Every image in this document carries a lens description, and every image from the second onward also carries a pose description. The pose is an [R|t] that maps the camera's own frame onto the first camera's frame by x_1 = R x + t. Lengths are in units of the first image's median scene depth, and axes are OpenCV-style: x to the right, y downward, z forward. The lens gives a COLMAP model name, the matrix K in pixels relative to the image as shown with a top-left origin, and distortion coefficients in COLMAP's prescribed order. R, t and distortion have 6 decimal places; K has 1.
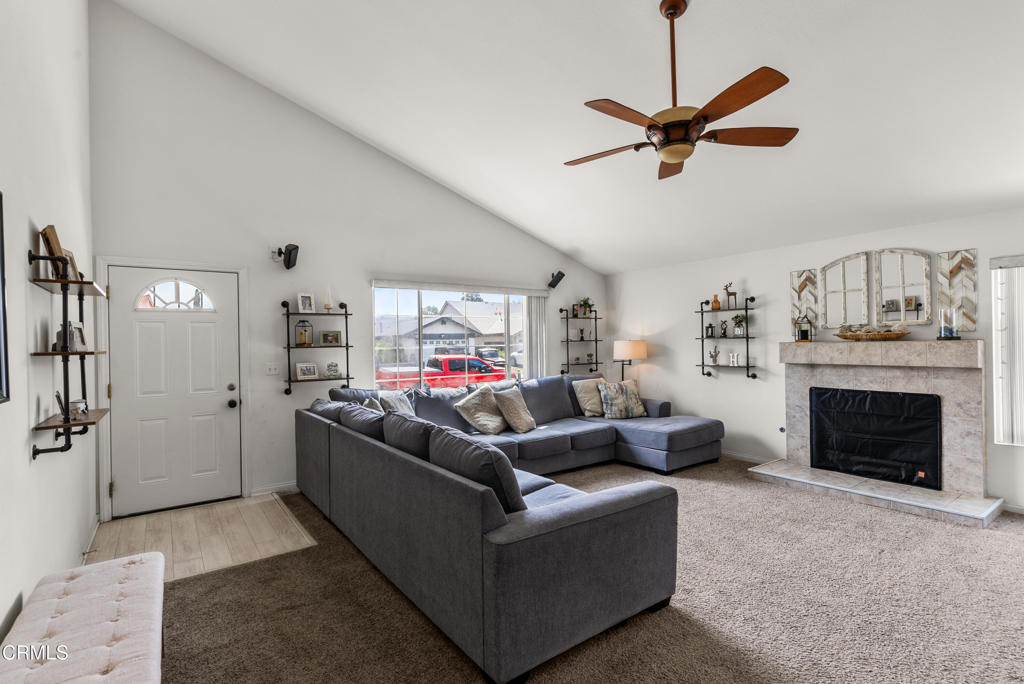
lens RADIAL K [[489.5, 0, 507.3], [0, 489.5, 342.4], [0, 0, 1]] dist [0.001281, 0.000589]
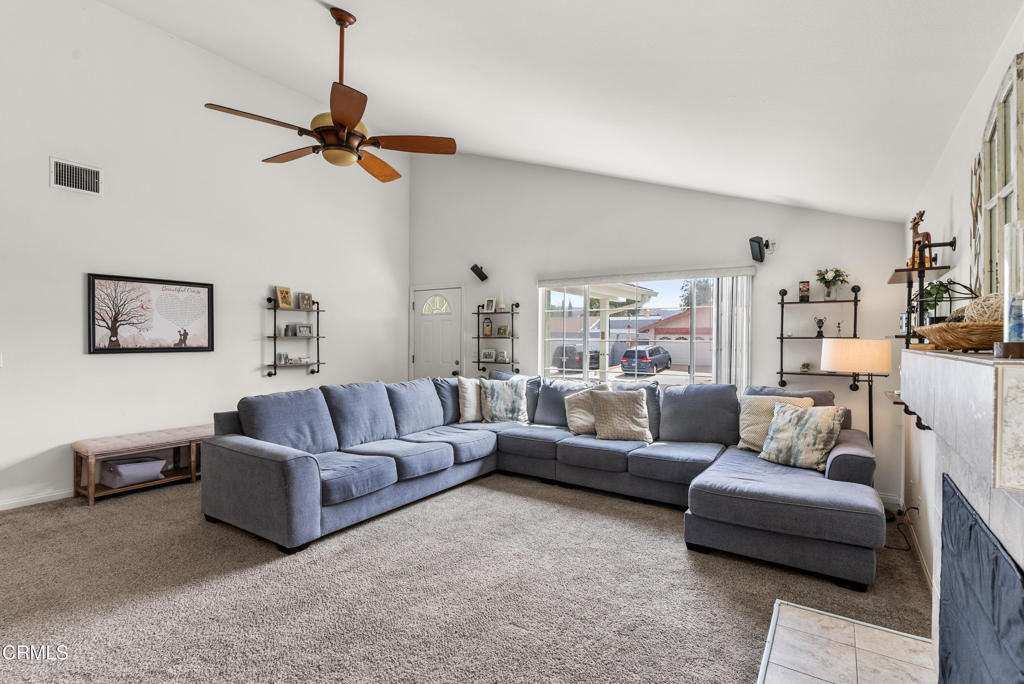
lens RADIAL K [[489.5, 0, 509.5], [0, 489.5, 340.1], [0, 0, 1]] dist [0.001281, 0.000589]
pose [[0.344699, 0.026730, -0.938332, 0.838844], [-0.008466, 0.999642, 0.025366, -0.017519], [0.938675, -0.000800, 0.344802, 0.556655]]
